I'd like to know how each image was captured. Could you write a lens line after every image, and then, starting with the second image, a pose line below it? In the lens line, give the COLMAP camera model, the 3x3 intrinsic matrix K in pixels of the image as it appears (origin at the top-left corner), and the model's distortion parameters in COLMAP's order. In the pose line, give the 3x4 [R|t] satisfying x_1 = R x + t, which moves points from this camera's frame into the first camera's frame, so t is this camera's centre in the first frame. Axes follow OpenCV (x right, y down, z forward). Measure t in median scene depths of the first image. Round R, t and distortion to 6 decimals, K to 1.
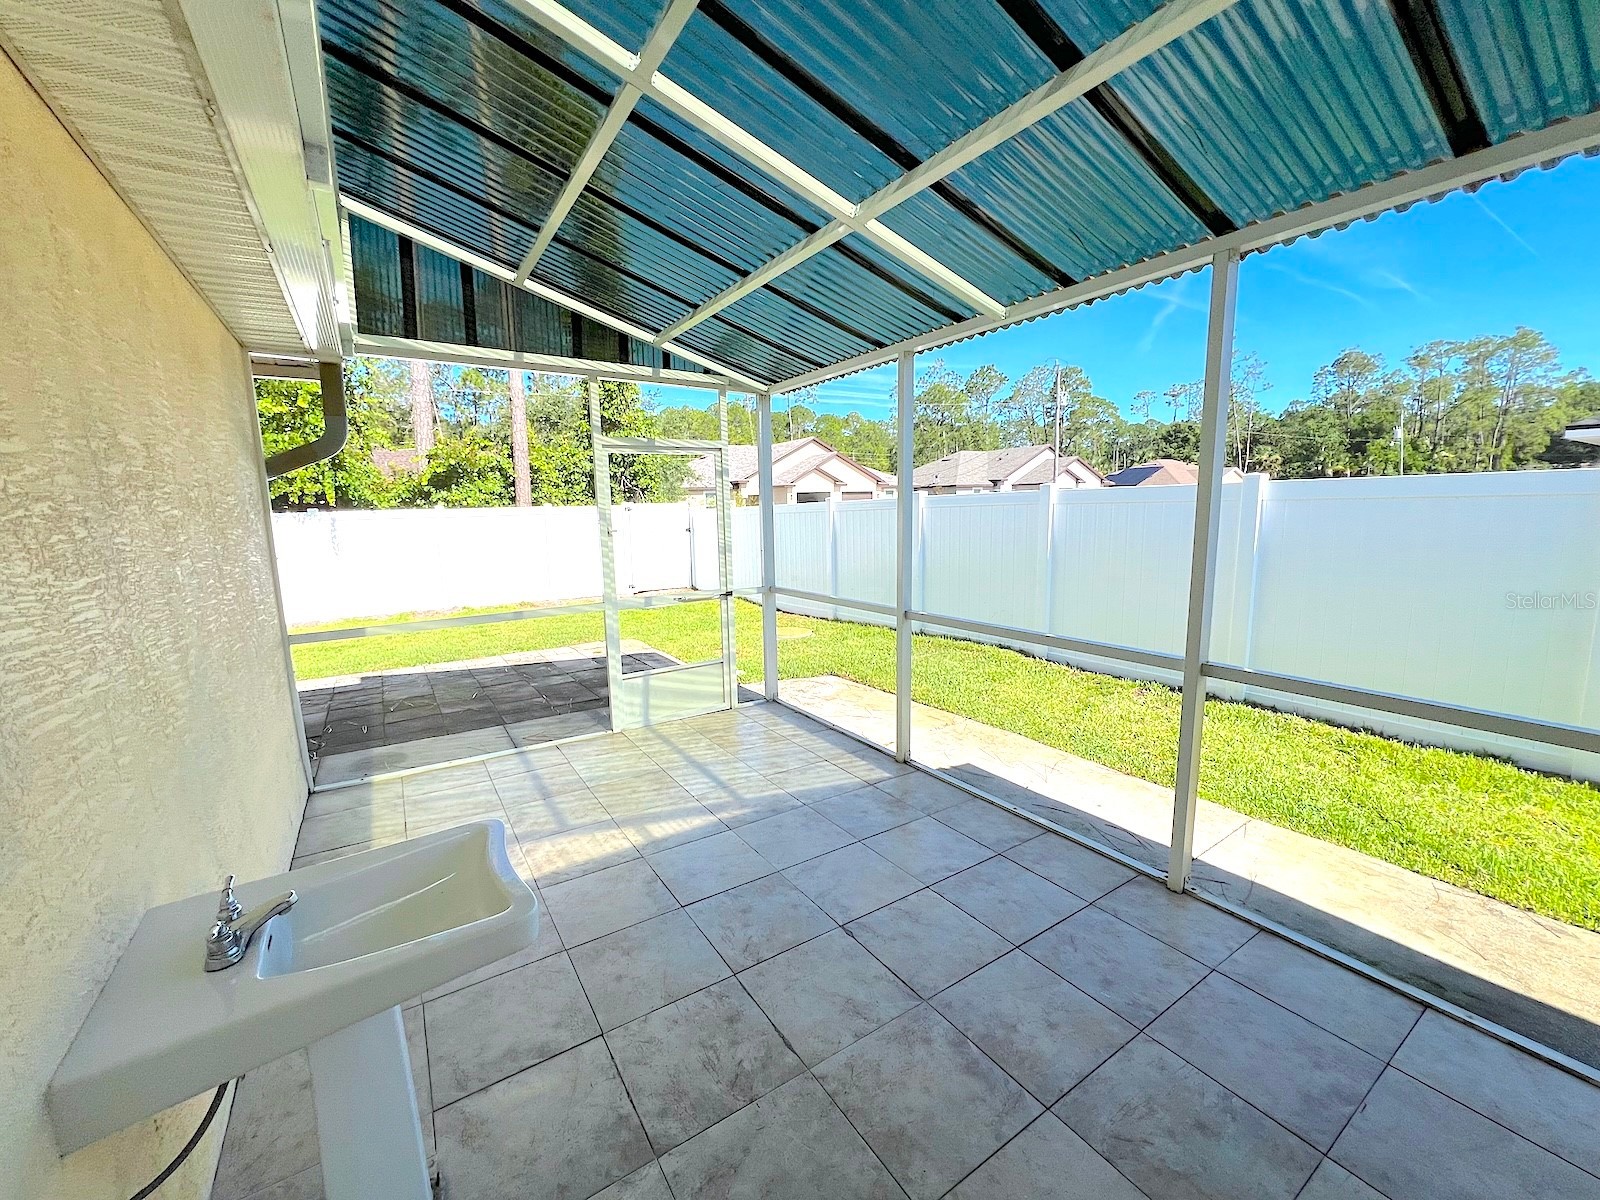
lens RADIAL K [[637.0, 0, 800.0], [0, 637.0, 600.0], [0, 0, 1]] dist [-0.011391, -0.000291]
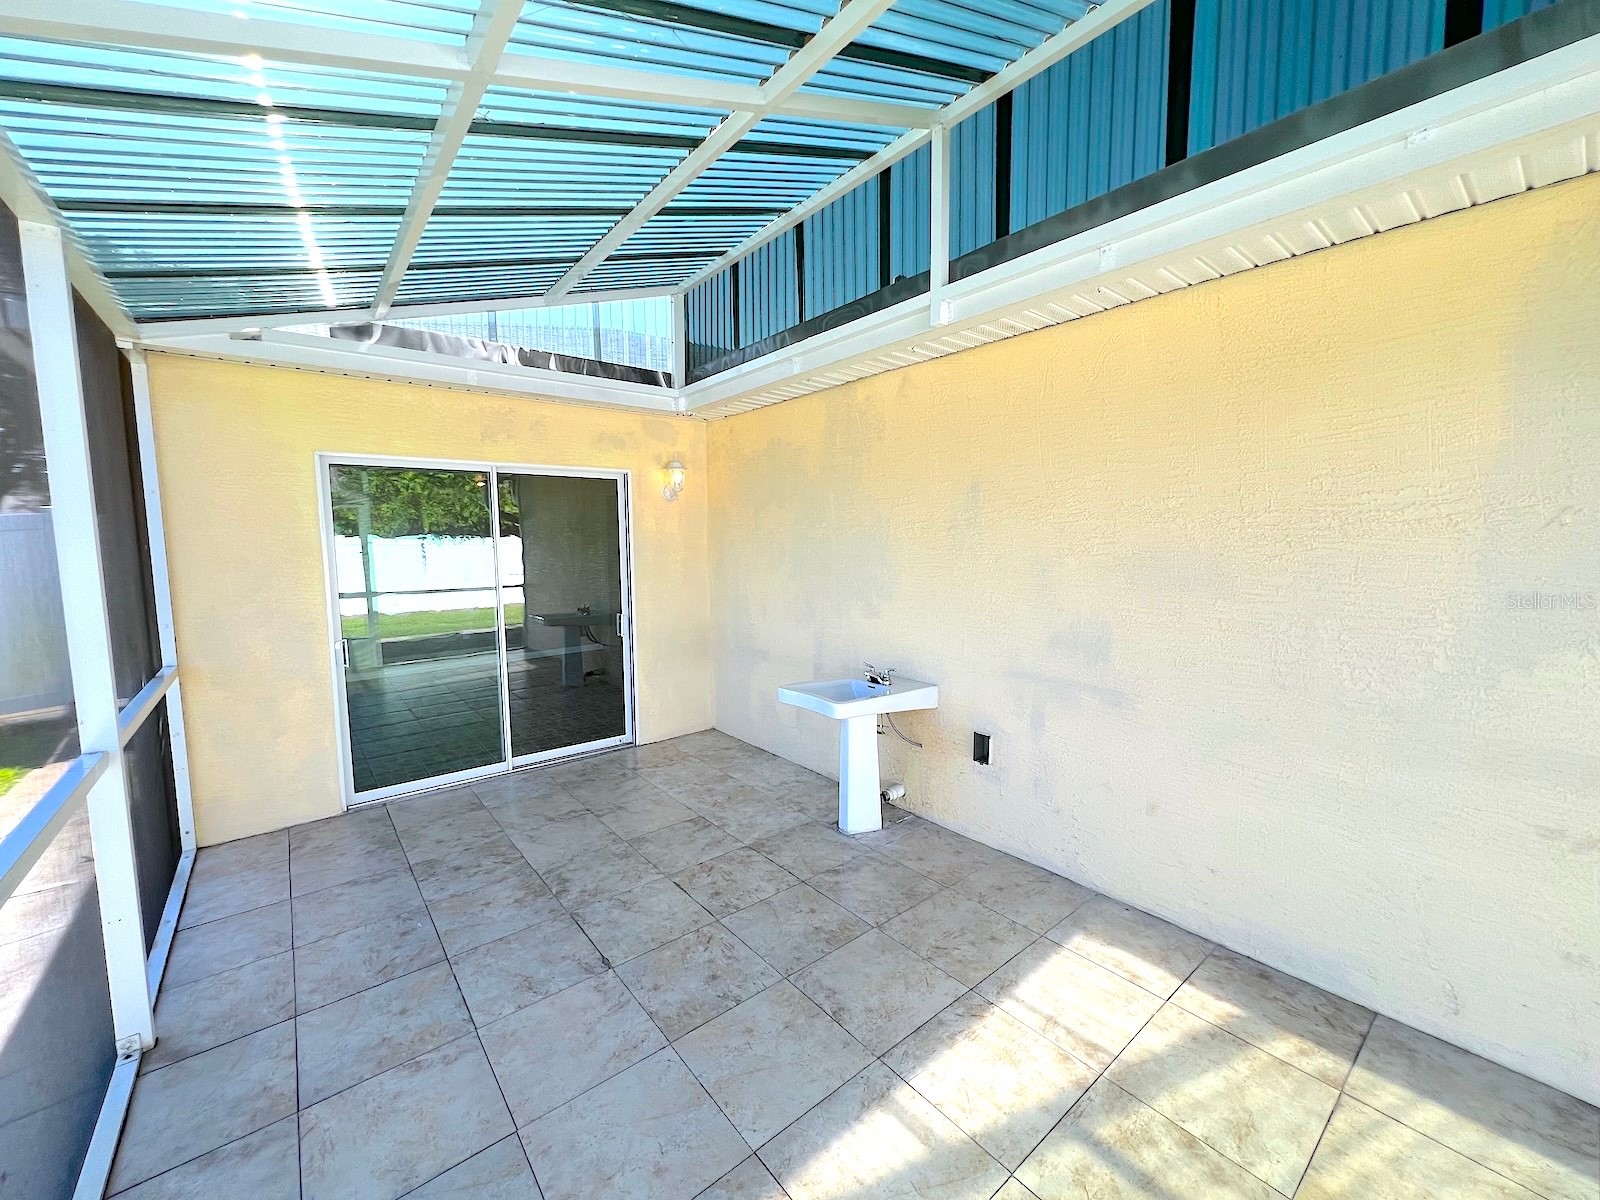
lens RADIAL K [[646.7, 0, 800.0], [0, 646.7, 600.0], [0, 0, 1]] dist [-0.000293, 0.000339]
pose [[-0.995137, 0.039643, -0.090169, -0.111132], [0.016328, 0.969162, 0.245884, -0.185718], [0.097136, 0.243216, -0.965096, 1.318969]]
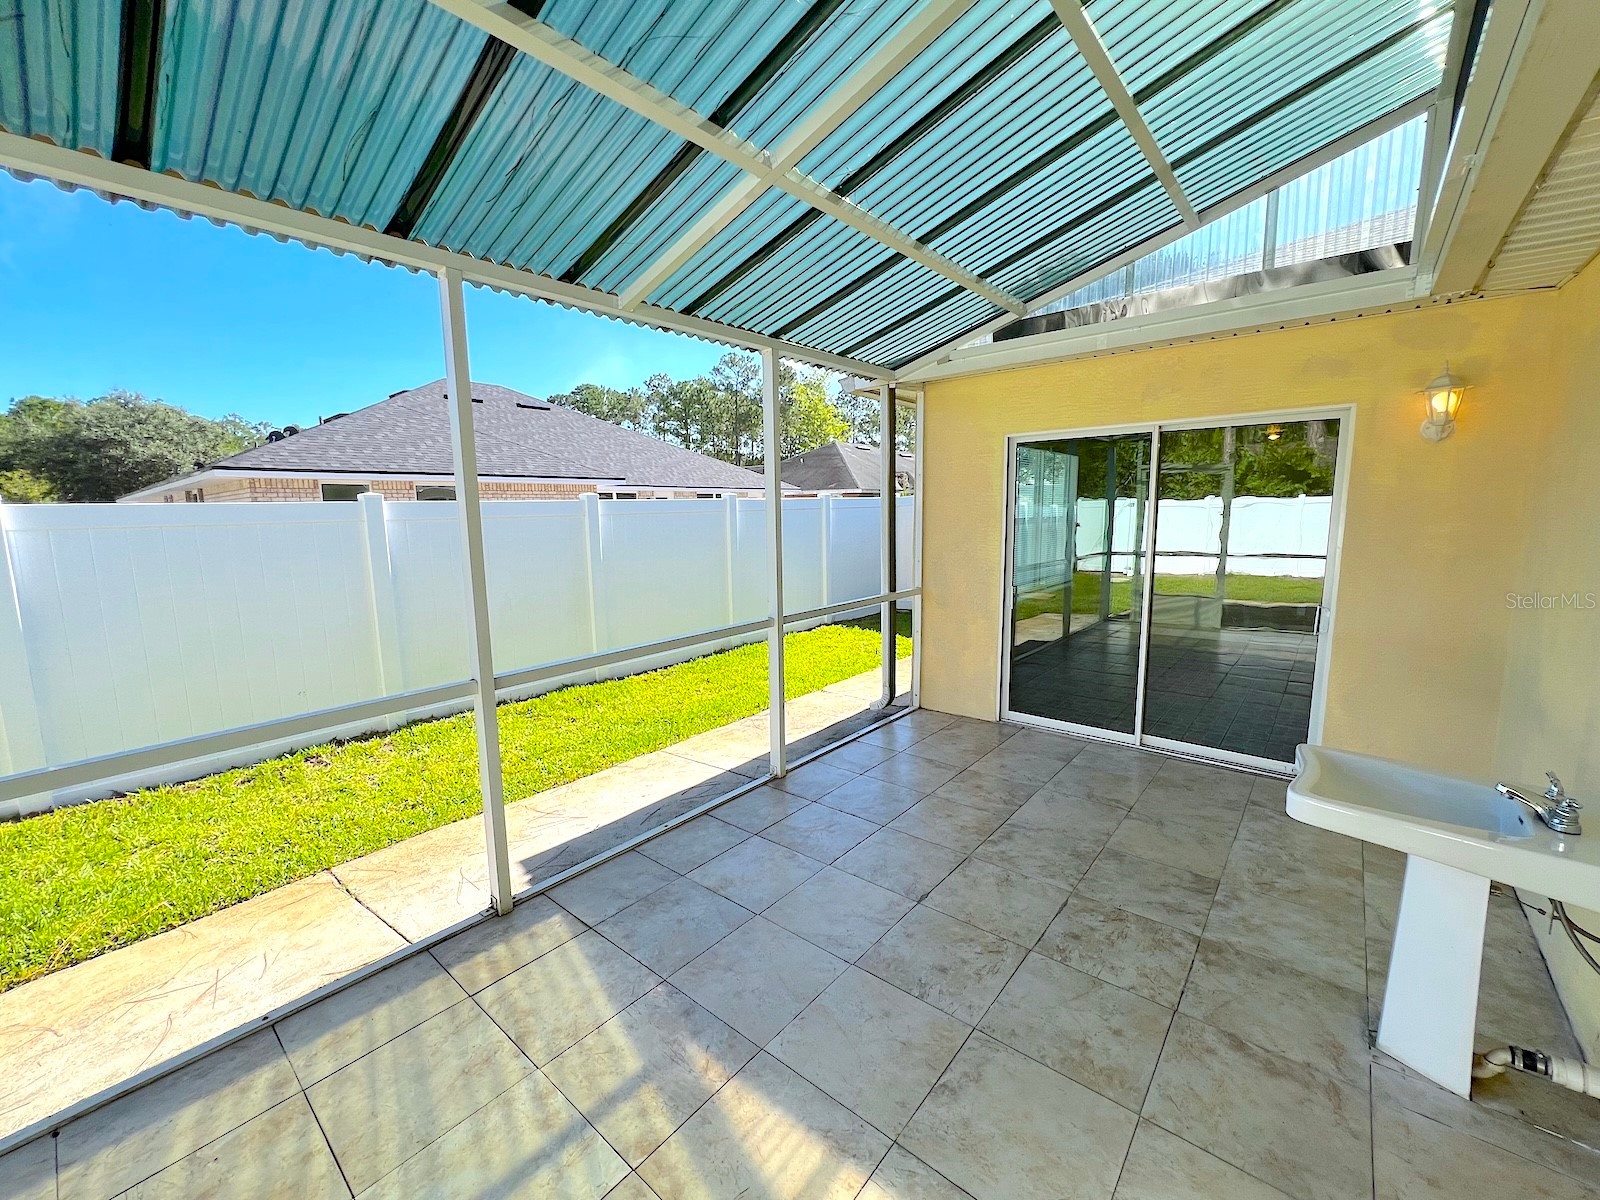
lens RADIAL K [[649.6, 0, 800.0], [0, 649.6, 600.0], [0, 0, 1]] dist [0.010232, -0.000369]
pose [[-0.280456, -0.110432, 0.953493, -0.615512], [0.164782, 0.973073, 0.161168, -0.129636], [-0.945617, 0.202319, -0.254707, 0.978613]]
